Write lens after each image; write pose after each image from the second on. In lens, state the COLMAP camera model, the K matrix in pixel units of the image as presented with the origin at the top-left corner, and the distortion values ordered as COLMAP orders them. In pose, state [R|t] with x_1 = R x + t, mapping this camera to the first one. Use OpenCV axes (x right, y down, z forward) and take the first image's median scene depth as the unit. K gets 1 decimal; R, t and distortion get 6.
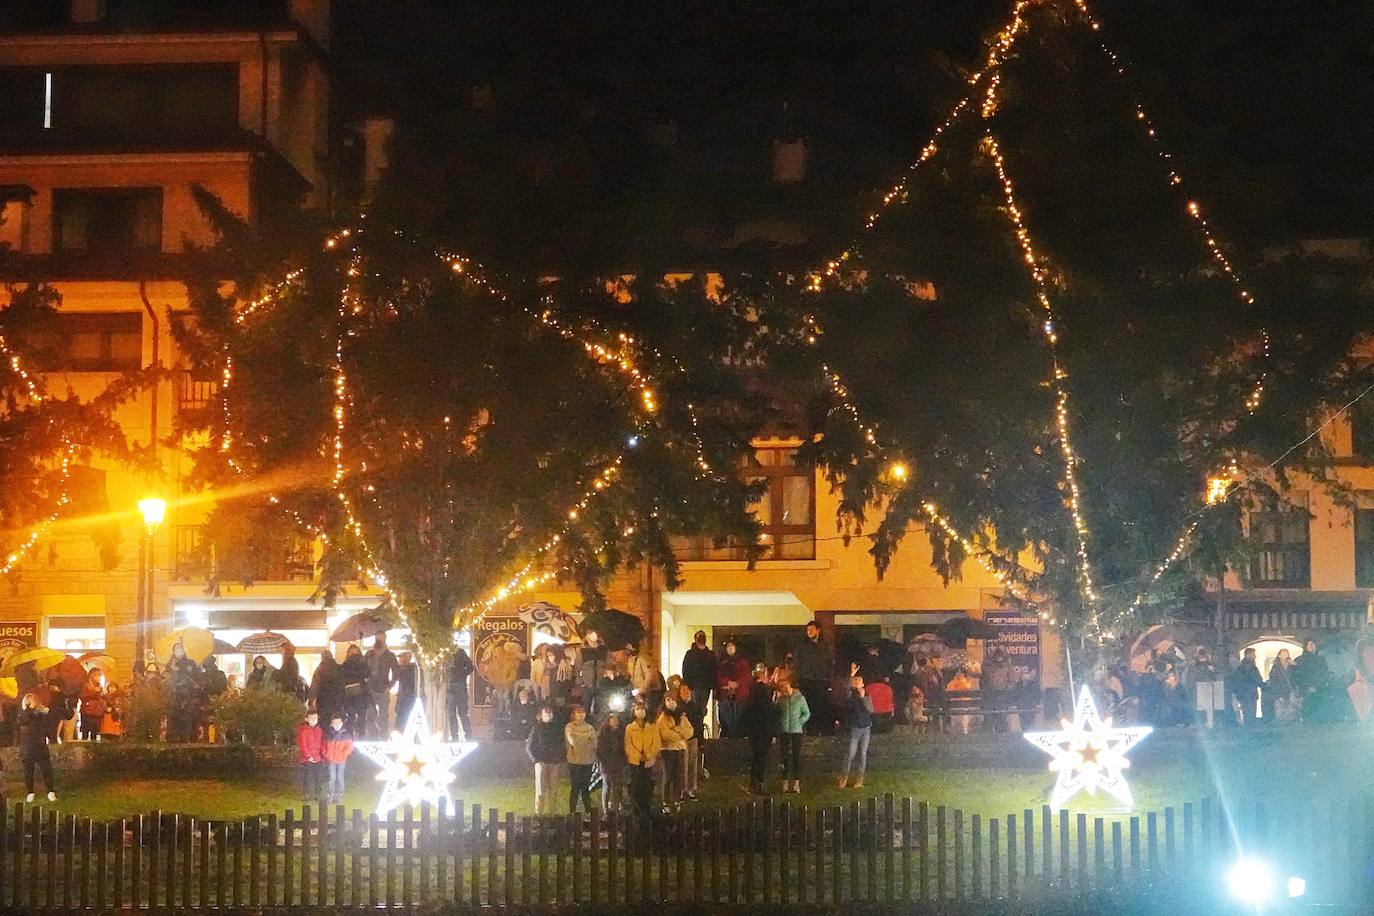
lens RADIAL K [[948.2, 0, 687.3], [0, 948.2, 457.3], [0, 0, 1]] dist [-0.000479, 0.003862]
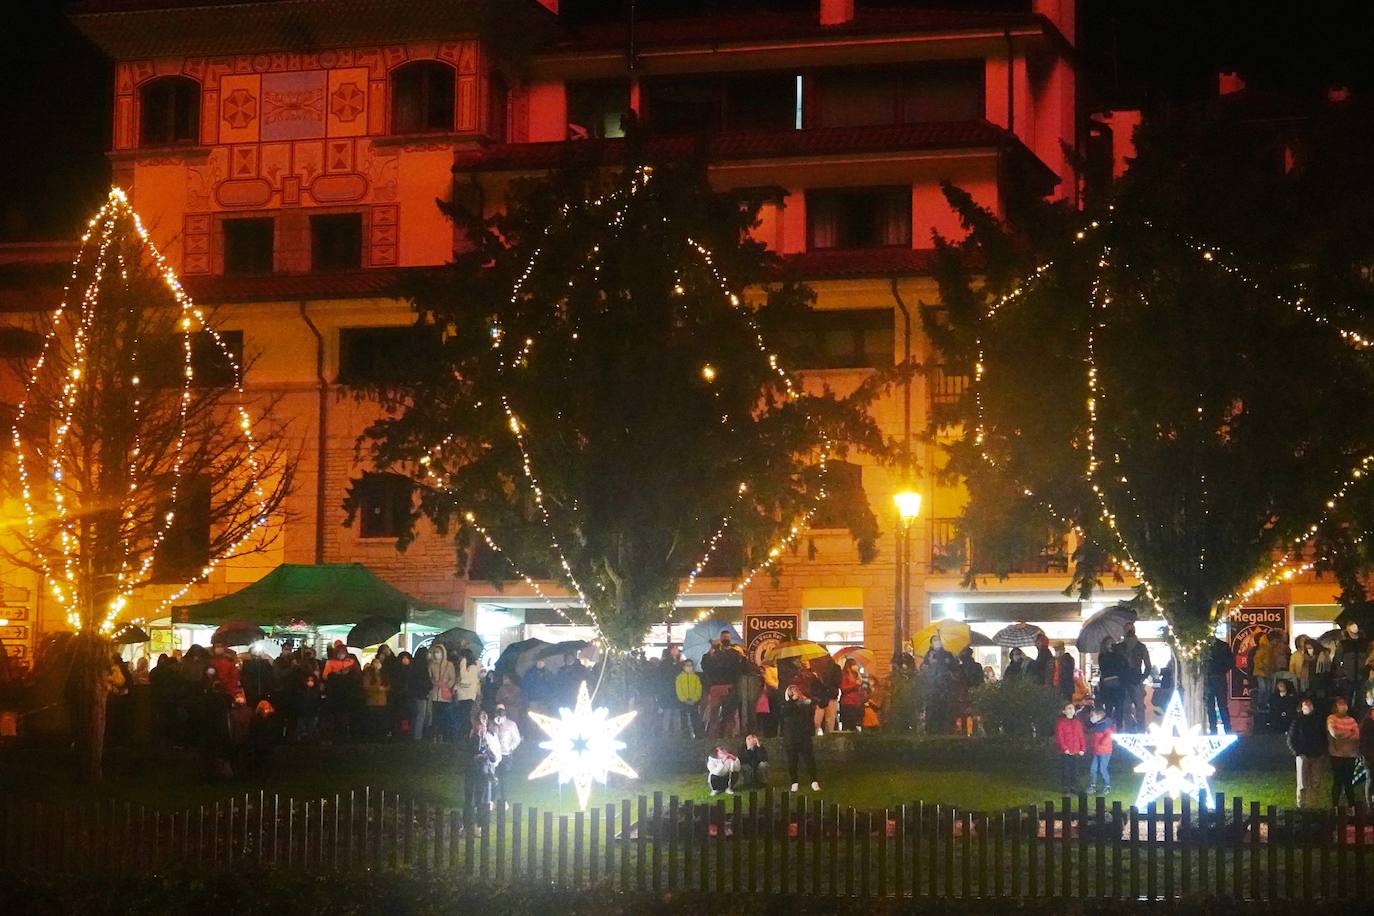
lens RADIAL K [[948.2, 0, 688.2], [0, 948.2, 461.6], [0, 0, 1]] dist [-0.000479, 0.003862]
pose [[0.998328, -0.012929, -0.056341, -0.737185], [0.013053, 0.999913, 0.001841, 0.005515], [0.056312, -0.002573, 0.998410, -0.022163]]
